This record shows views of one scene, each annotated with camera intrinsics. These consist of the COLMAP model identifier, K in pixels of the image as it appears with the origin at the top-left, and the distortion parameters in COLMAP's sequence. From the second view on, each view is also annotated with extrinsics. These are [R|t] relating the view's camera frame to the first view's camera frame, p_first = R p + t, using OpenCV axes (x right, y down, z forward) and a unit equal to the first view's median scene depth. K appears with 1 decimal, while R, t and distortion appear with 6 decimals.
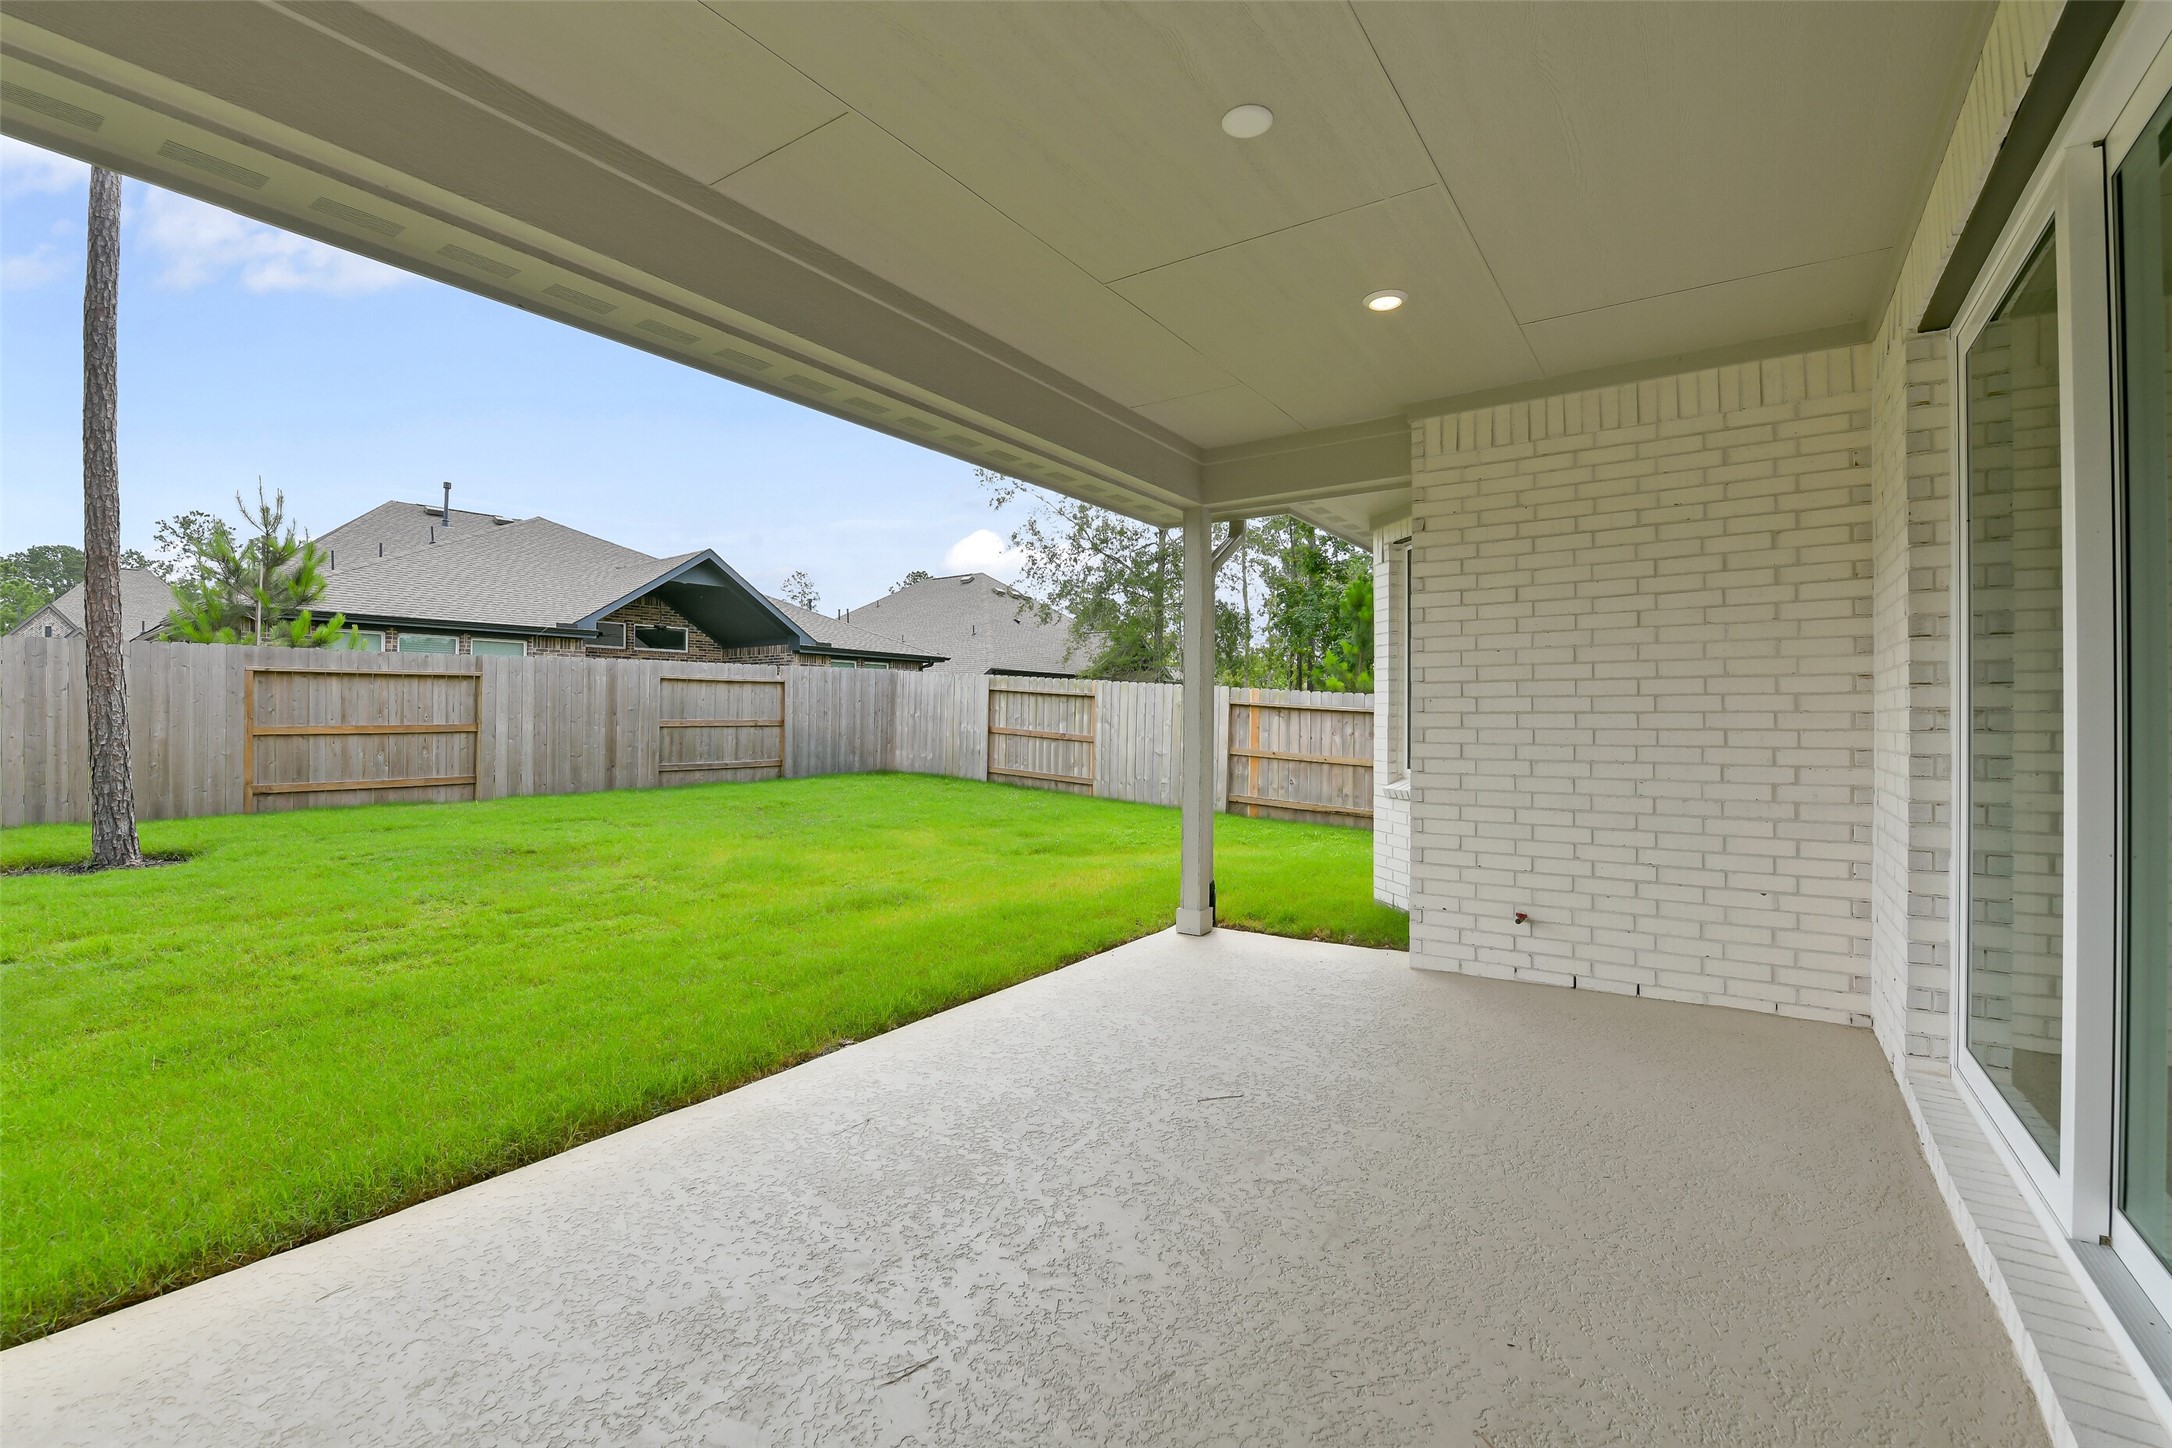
lens RADIAL K [[939.5, 0, 1087.3], [0, 939.5, 716.2], [0, 0, 1]] dist [-0.008859, -0.006235]
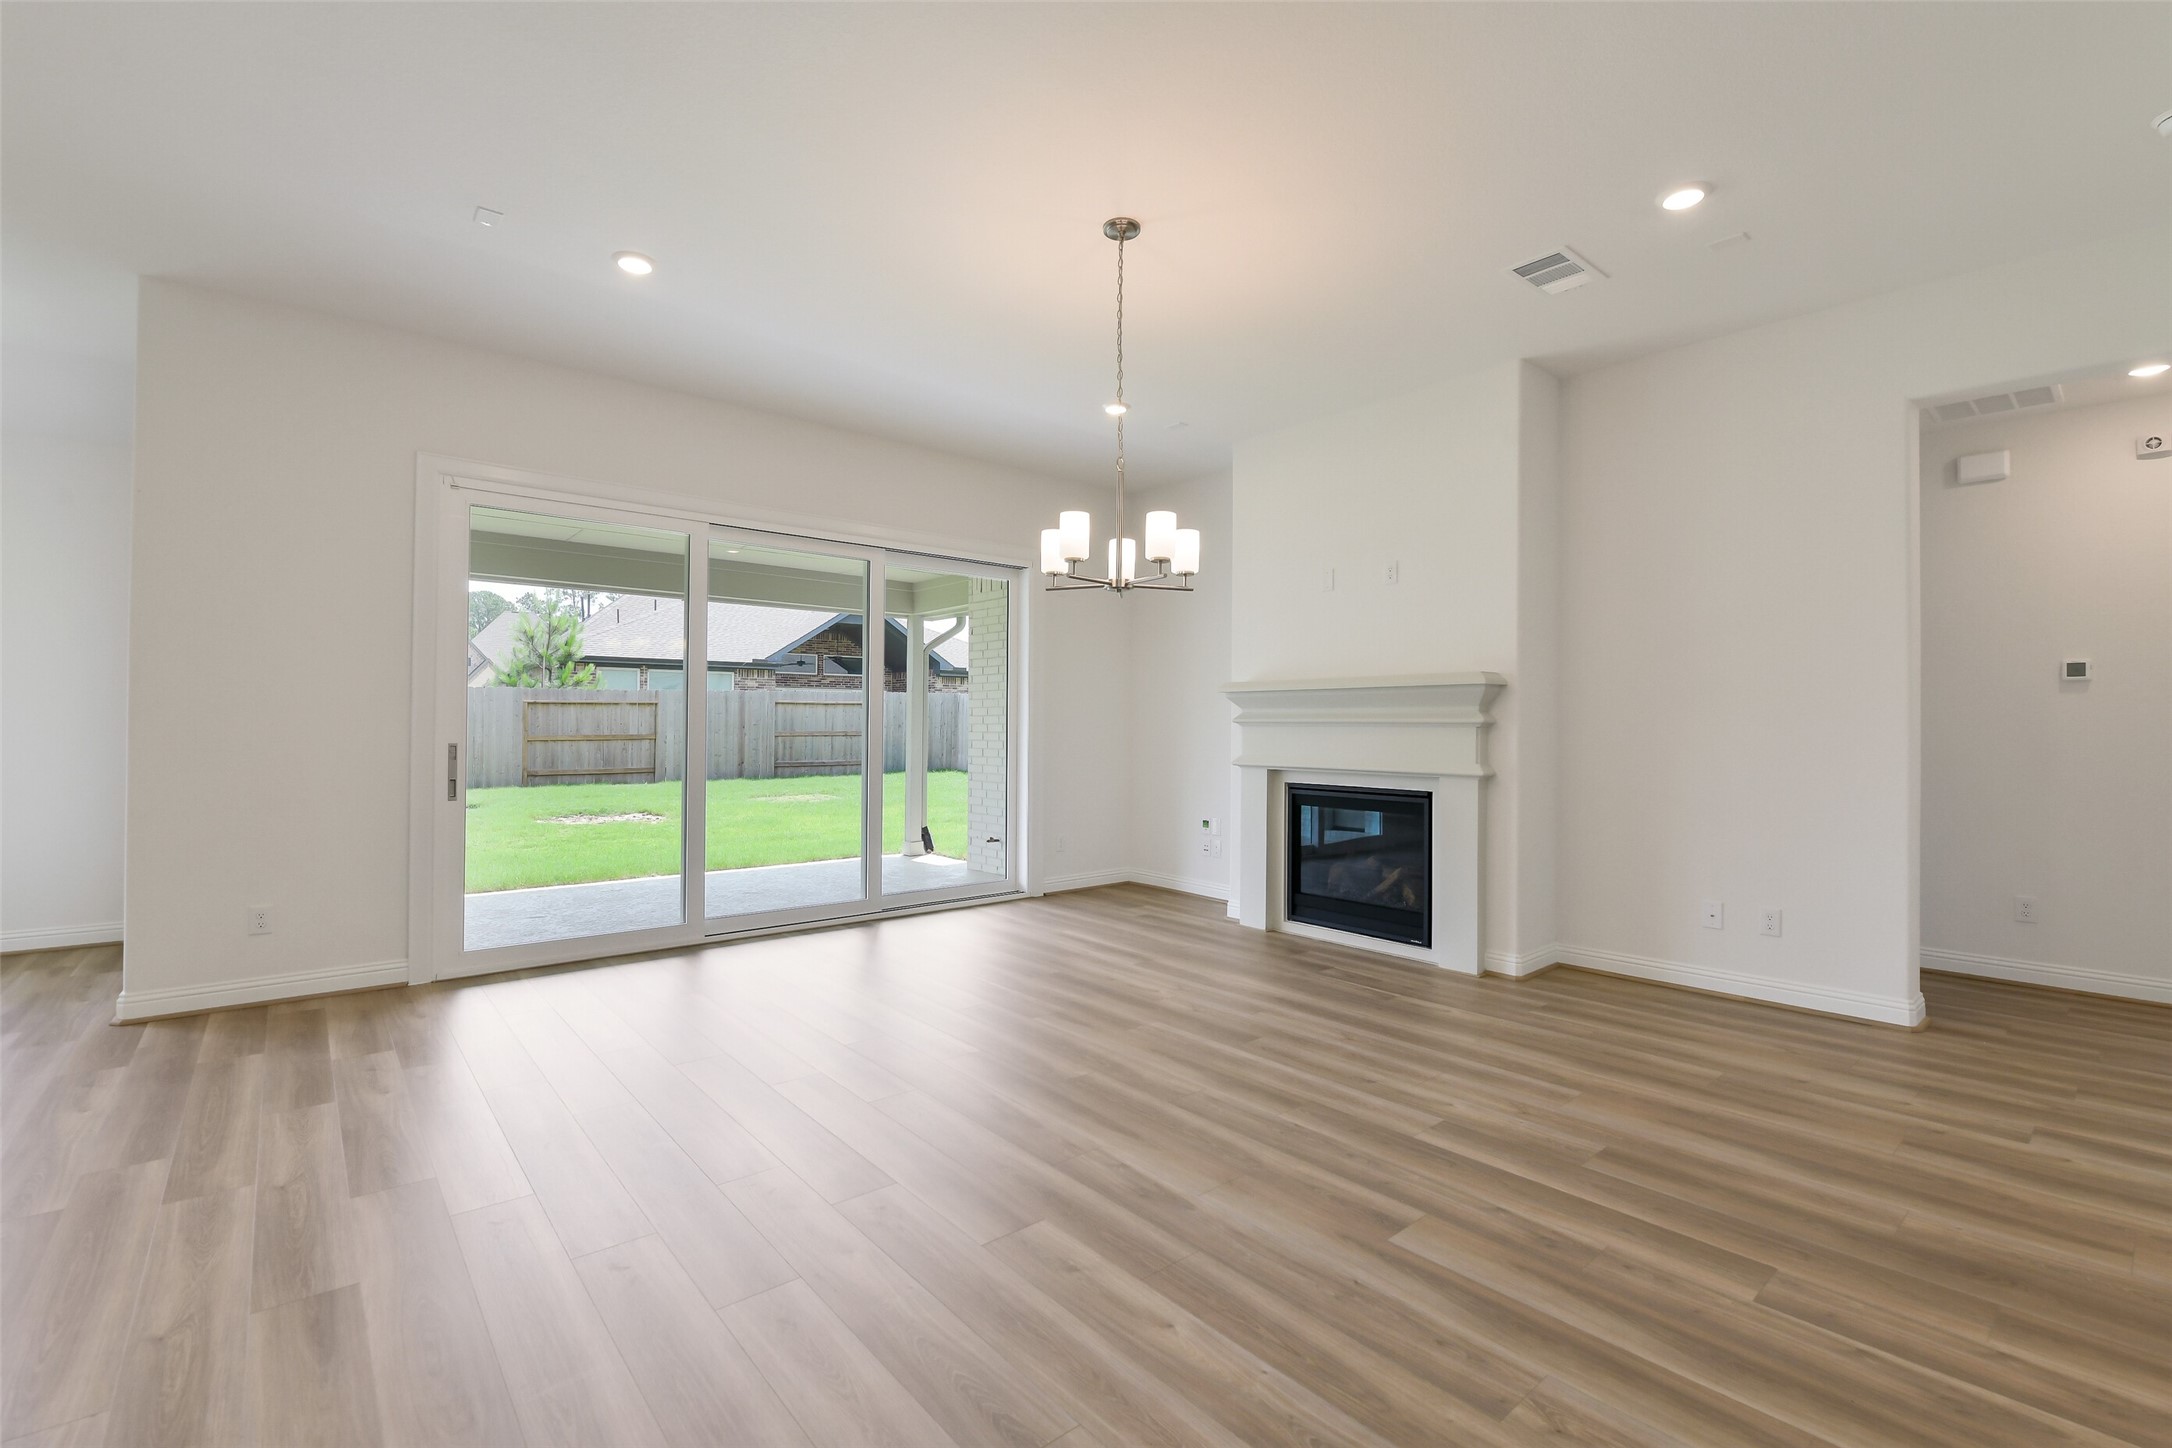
lens RADIAL K [[939.5, 0, 1097.9], [0, 939.5, 720.2], [0, 0, 1]] dist [-0.008859, -0.006235]
pose [[0.965611, -0.000073, -0.259991, 0.520370], [-0.001028, 0.999991, -0.004097, -0.009273], [0.259989, 0.004224, 0.965602, -0.355254]]
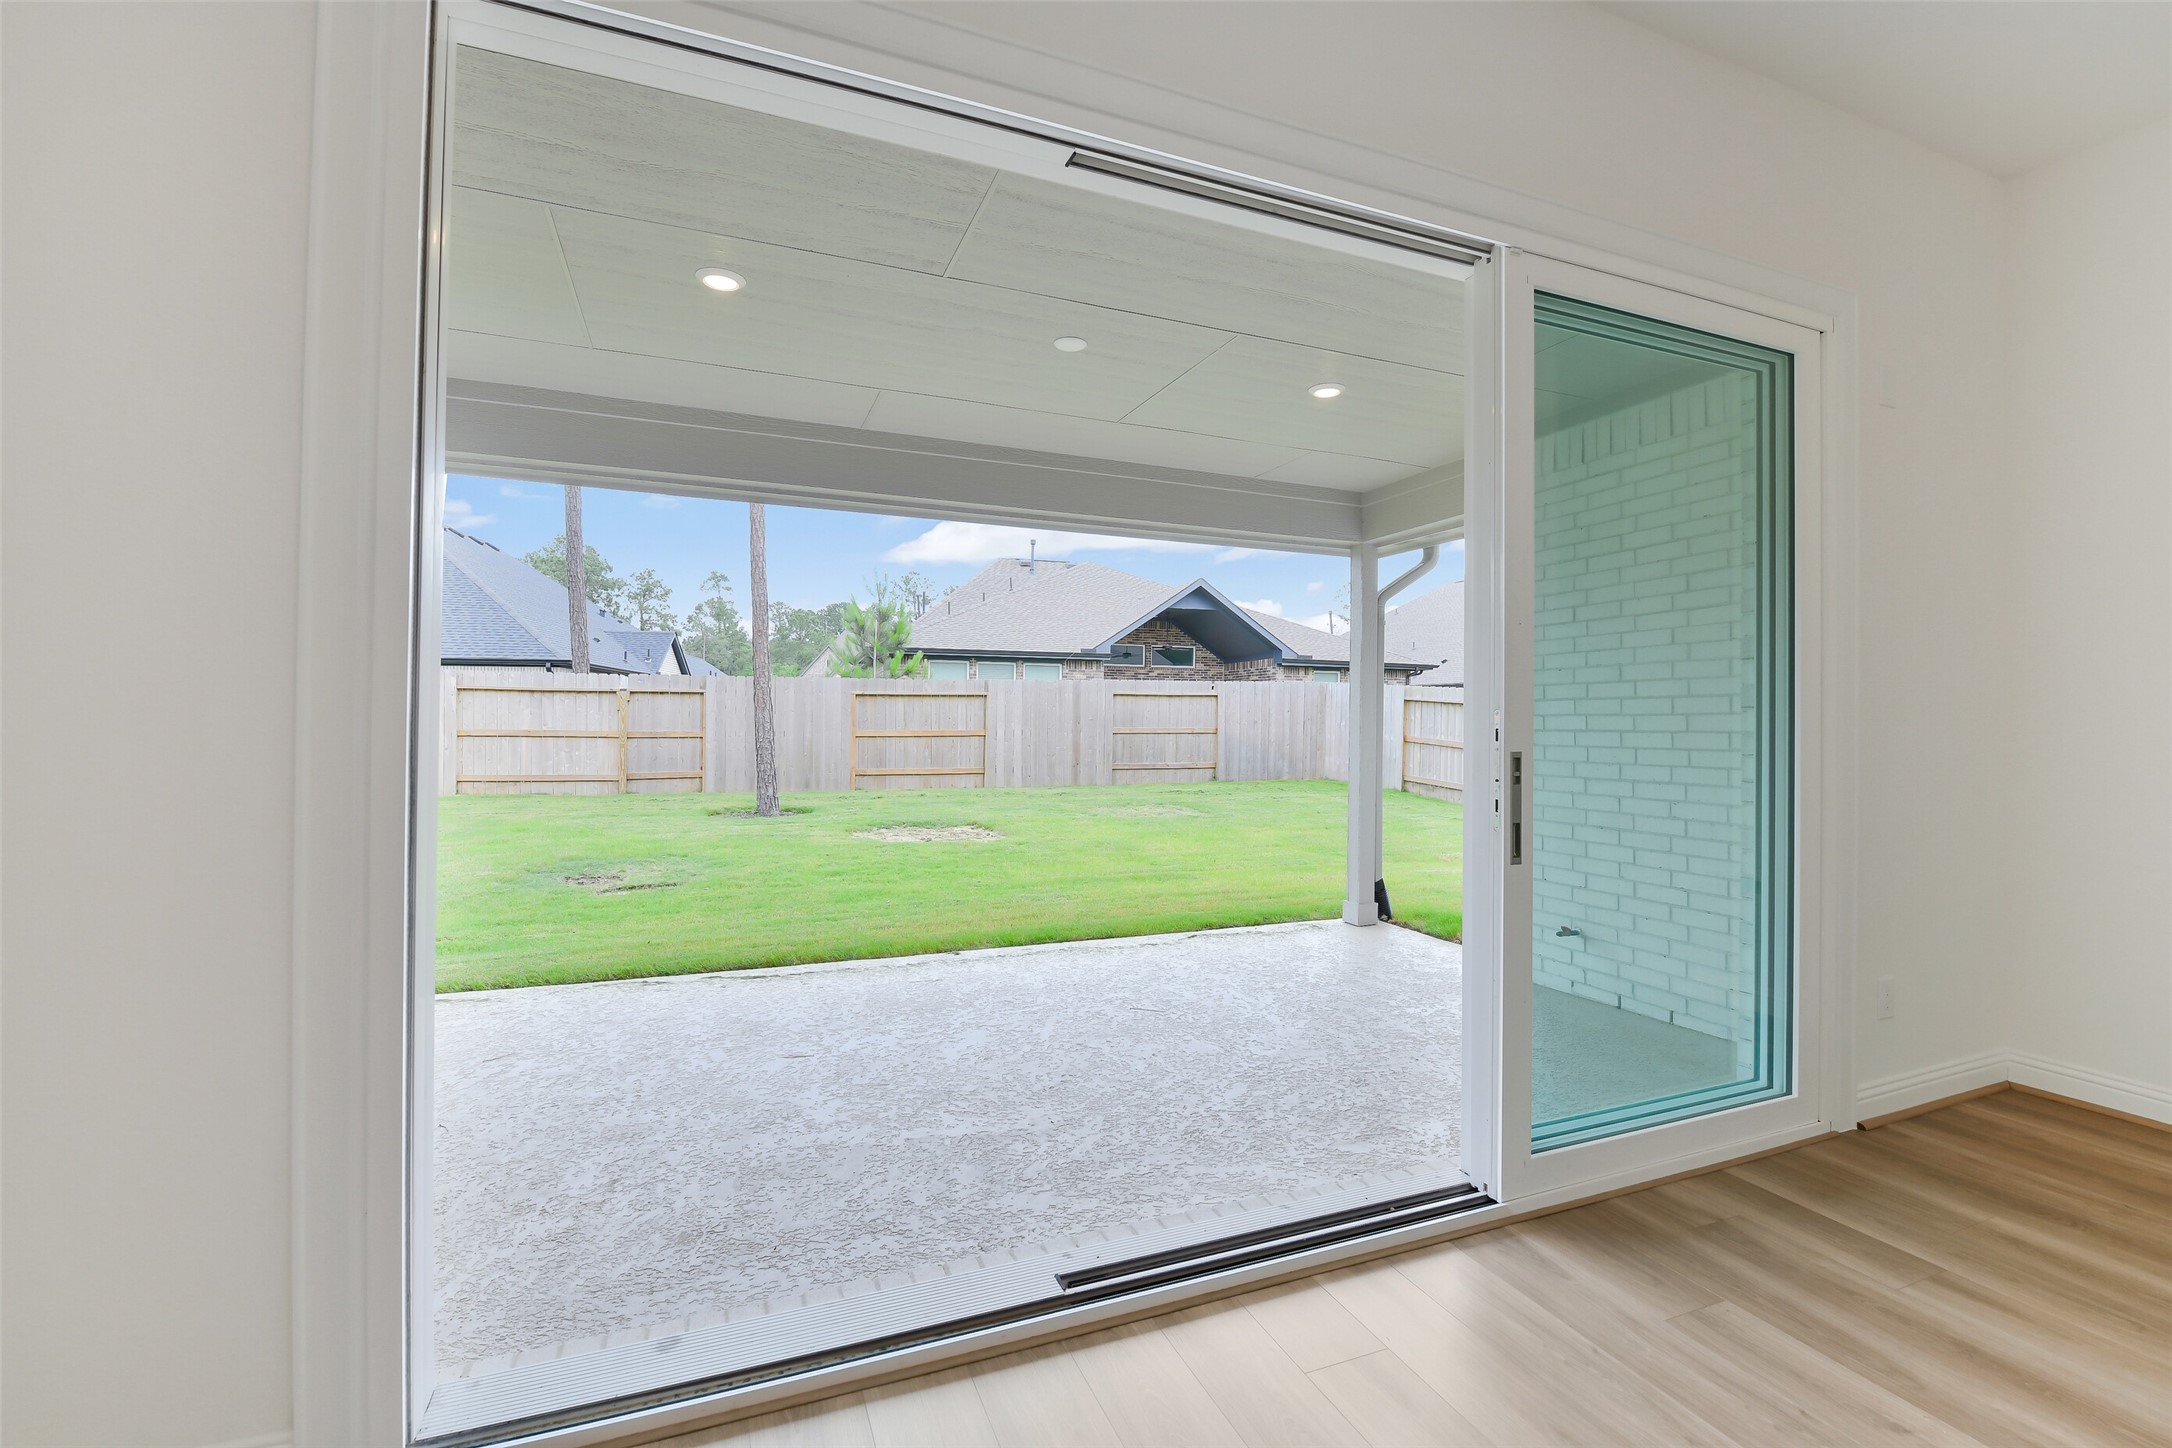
lens RADIAL K [[939.5, 0, 1092.2], [0, 939.5, 714.9], [0, 0, 1]] dist [-0.008859, -0.006235]
pose [[0.832379, -0.000544, -0.554207, 0.266269], [-0.004055, 0.999967, -0.007072, -0.005285], [0.554192, 0.008134, 0.832349, -0.062514]]
